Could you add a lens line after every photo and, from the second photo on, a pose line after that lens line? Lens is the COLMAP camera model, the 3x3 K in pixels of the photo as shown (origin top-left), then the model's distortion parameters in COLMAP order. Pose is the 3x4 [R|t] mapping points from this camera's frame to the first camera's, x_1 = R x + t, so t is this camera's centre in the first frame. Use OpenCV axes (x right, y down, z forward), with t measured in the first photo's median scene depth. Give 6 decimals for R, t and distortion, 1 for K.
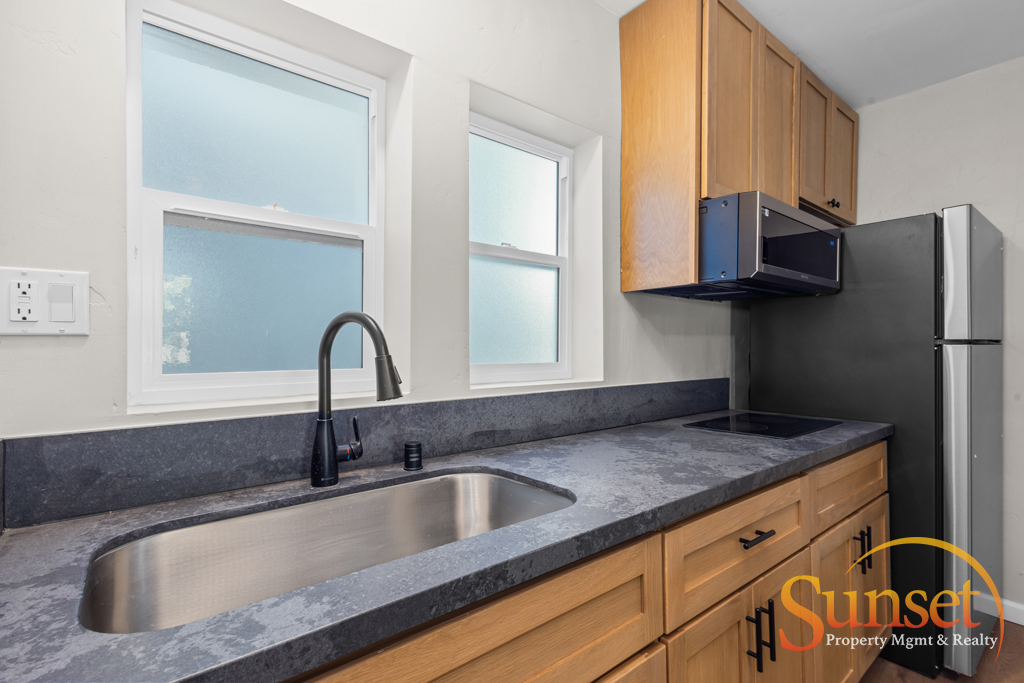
lens RADIAL K [[474.7, 0, 510.9], [0, 474.7, 343.7], [0, 0, 1]] dist [0.010170, -0.000362]
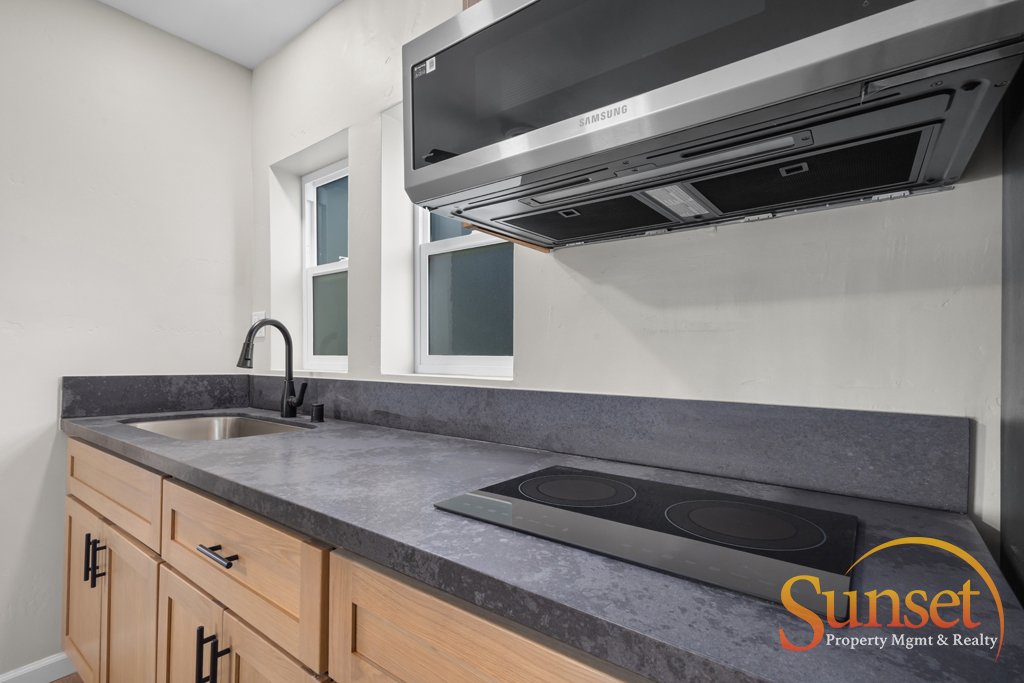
lens RADIAL K [[472.5, 0, 515.0], [0, 472.5, 355.8], [0, 0, 1]] dist [0.033182, -0.000037]
pose [[0.239020, 0.003224, -0.971009, 0.927045], [0.003276, 0.999986, 0.004126, 0.037518], [0.971009, -0.004167, 0.239006, 0.845361]]
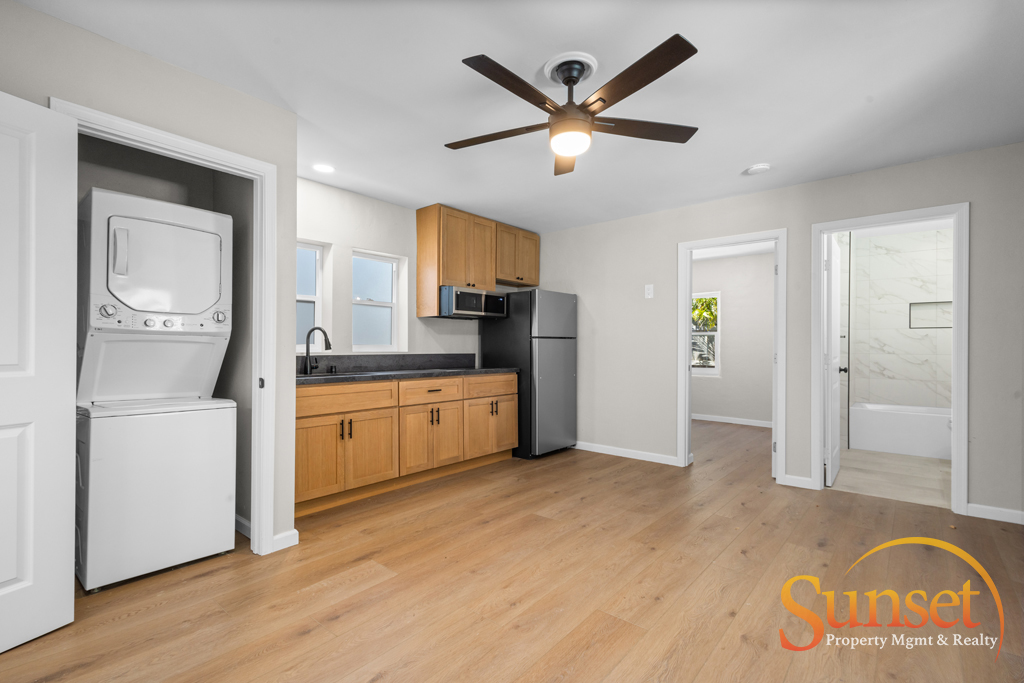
lens RADIAL K [[474.7, 0, 510.9], [0, 474.7, 343.7], [0, 0, 1]] dist [0.010170, -0.000362]
pose [[0.981172, 0.002991, 0.193113, 0.251908], [-0.002851, 0.999995, -0.001003, 0.036277], [-0.193115, 0.000433, 0.981176, -1.706628]]
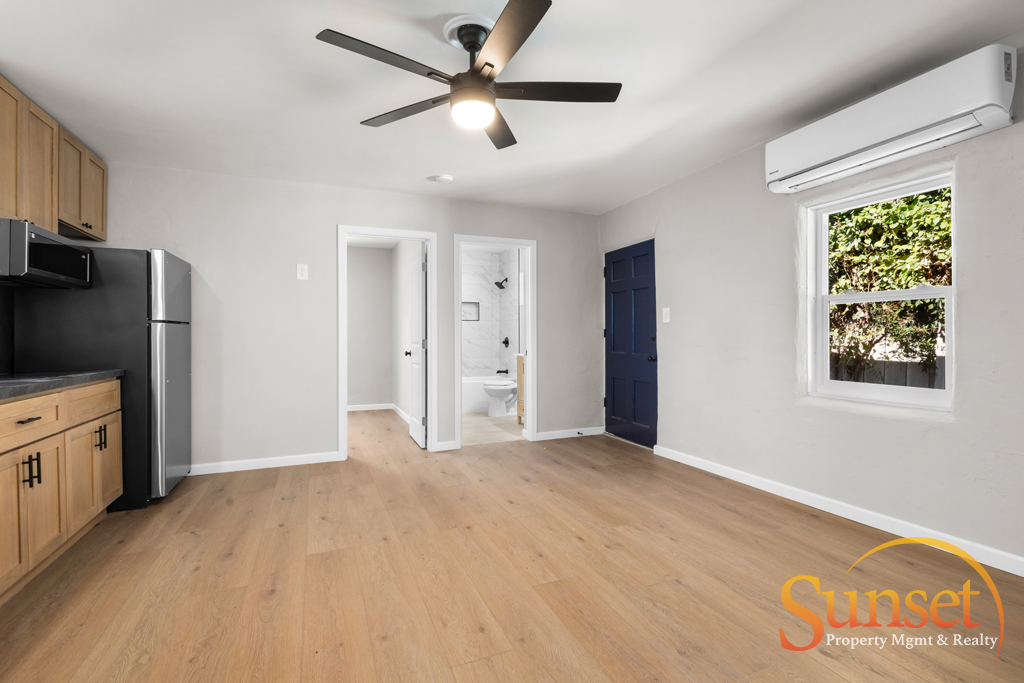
lens RADIAL K [[479.3, 0, 521.3], [0, 479.3, 334.1], [0, 0, 1]] dist [0.005816, -0.000169]
pose [[0.264260, 0.000224, 0.964451, -0.512101], [0.001280, 0.999999, -0.000583, 0.048983], [-0.964451, 0.001388, 0.264259, -0.872533]]
